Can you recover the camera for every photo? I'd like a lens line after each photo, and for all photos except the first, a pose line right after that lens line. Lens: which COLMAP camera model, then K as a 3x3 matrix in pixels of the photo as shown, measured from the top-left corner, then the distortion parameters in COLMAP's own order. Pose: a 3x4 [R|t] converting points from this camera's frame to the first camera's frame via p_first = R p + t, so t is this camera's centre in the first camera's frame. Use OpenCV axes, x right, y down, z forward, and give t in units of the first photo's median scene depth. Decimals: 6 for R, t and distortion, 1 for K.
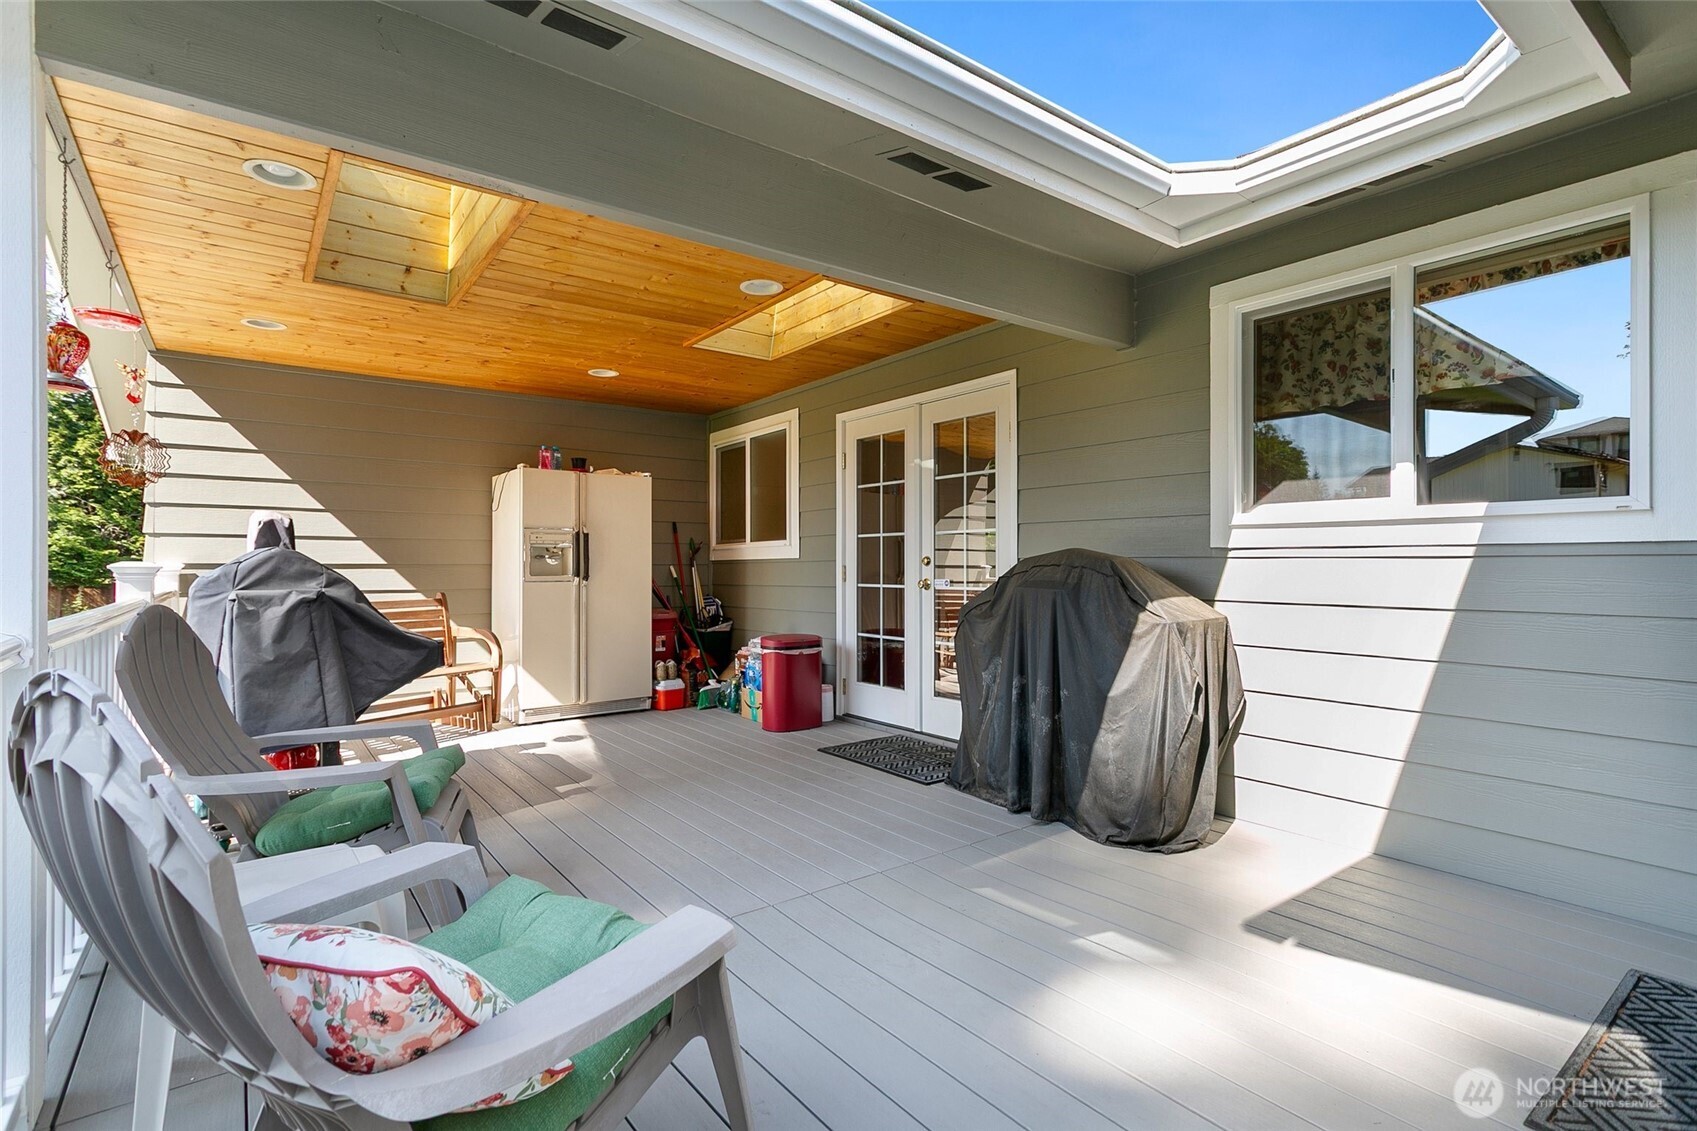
lens RADIAL K [[823.2, 0, 838.1], [0, 823.2, 563.8], [0, 0, 1]] dist [-0.010173, 0.012614]
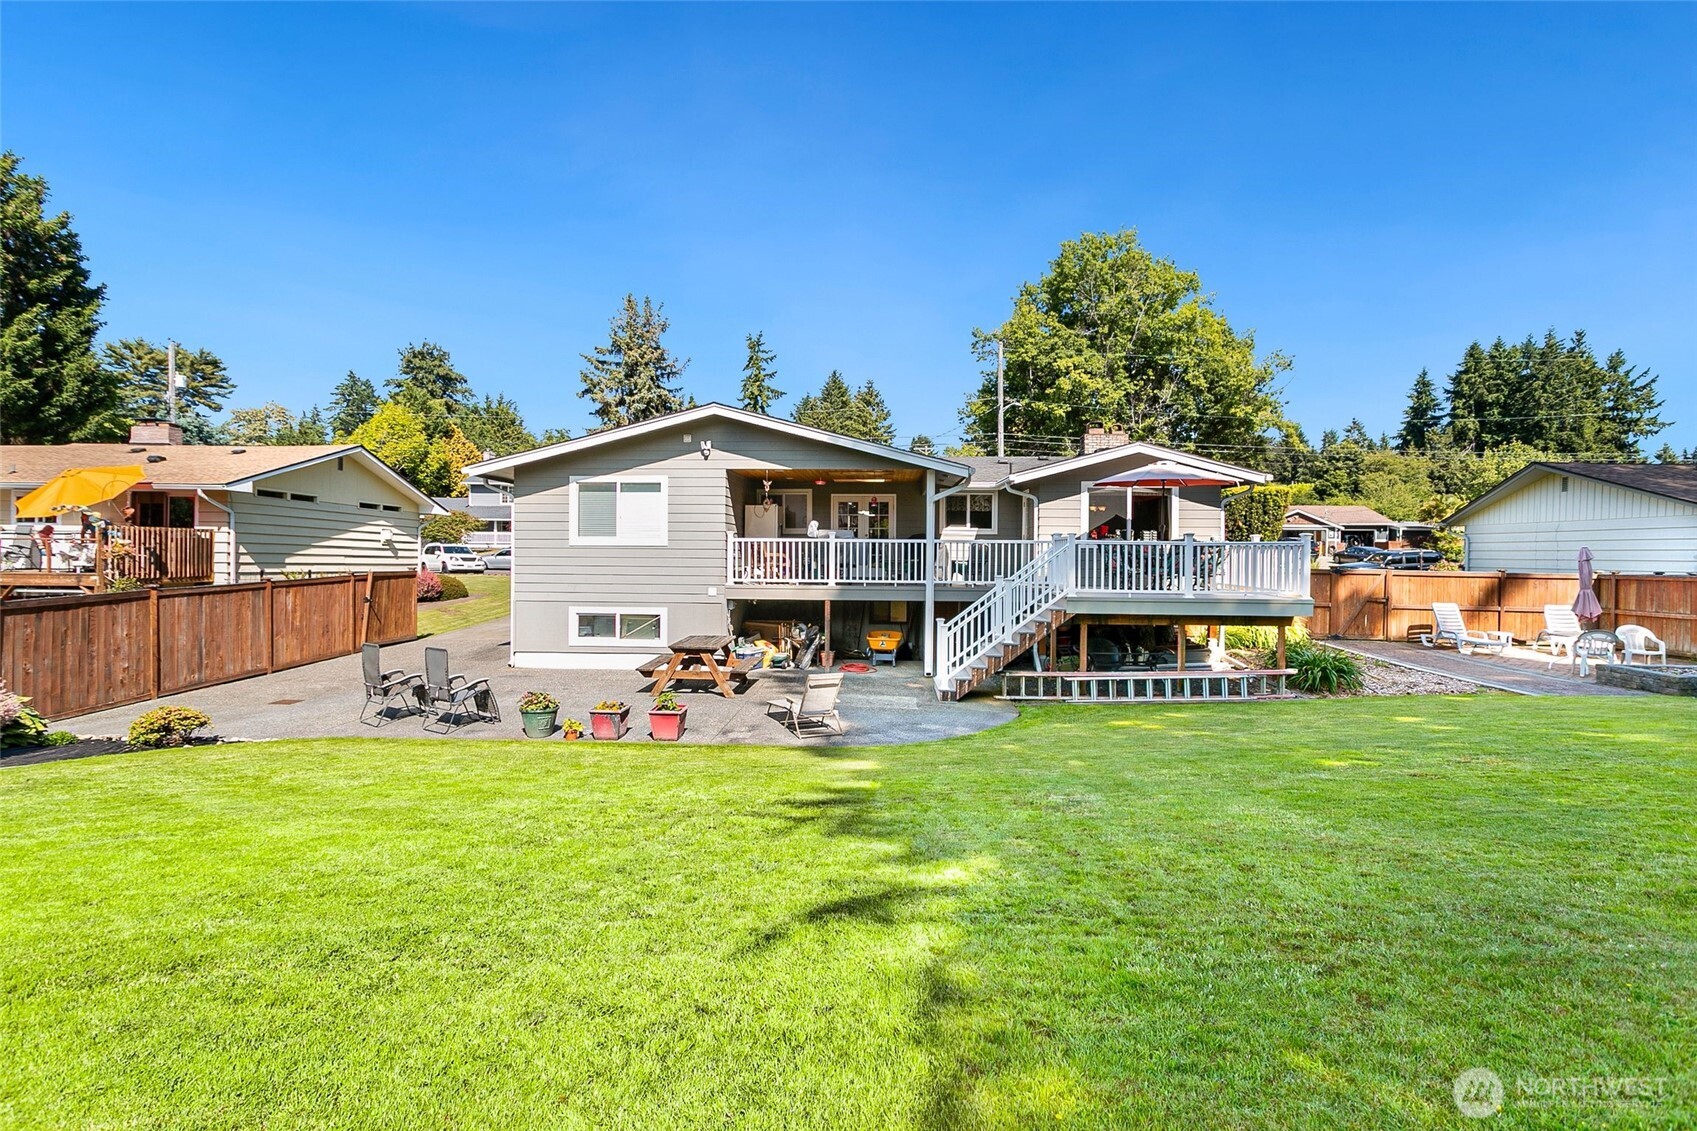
lens RADIAL K [[793.7, 0, 840.6], [0, 793.7, 555.7], [0, 0, 1]] dist [0.001337, 0.000232]
pose [[0.641743, -0.001380, 0.766919, -2.743429], [-0.010384, 0.999891, 0.010489, 0.052649], [-0.766849, -0.014695, 0.641659, -1.291359]]
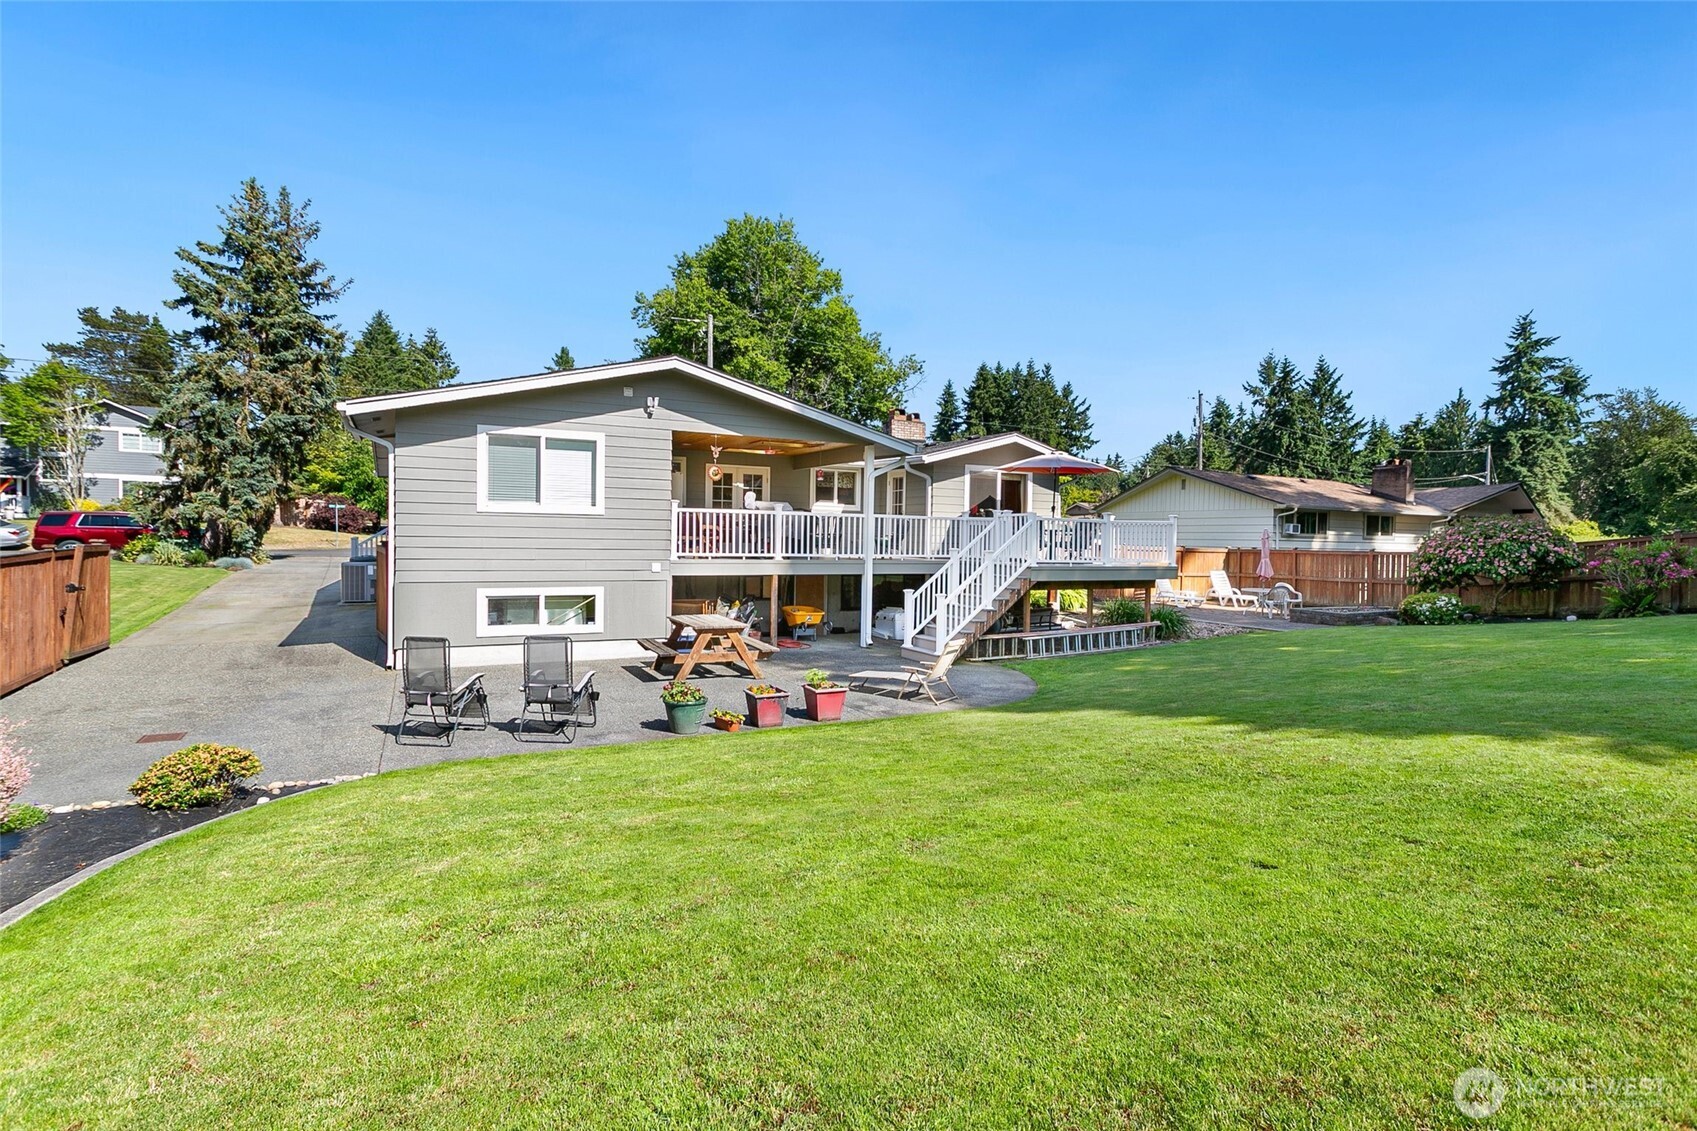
lens RADIAL K [[823.2, 0, 838.1], [0, 823.2, 563.8], [0, 0, 1]] dist [-0.010173, 0.012614]
pose [[0.163109, -0.031386, 0.986109, -3.371073], [-0.022238, 0.999123, 0.035479, 0.099803], [-0.986357, -0.027716, 0.162268, -0.068729]]
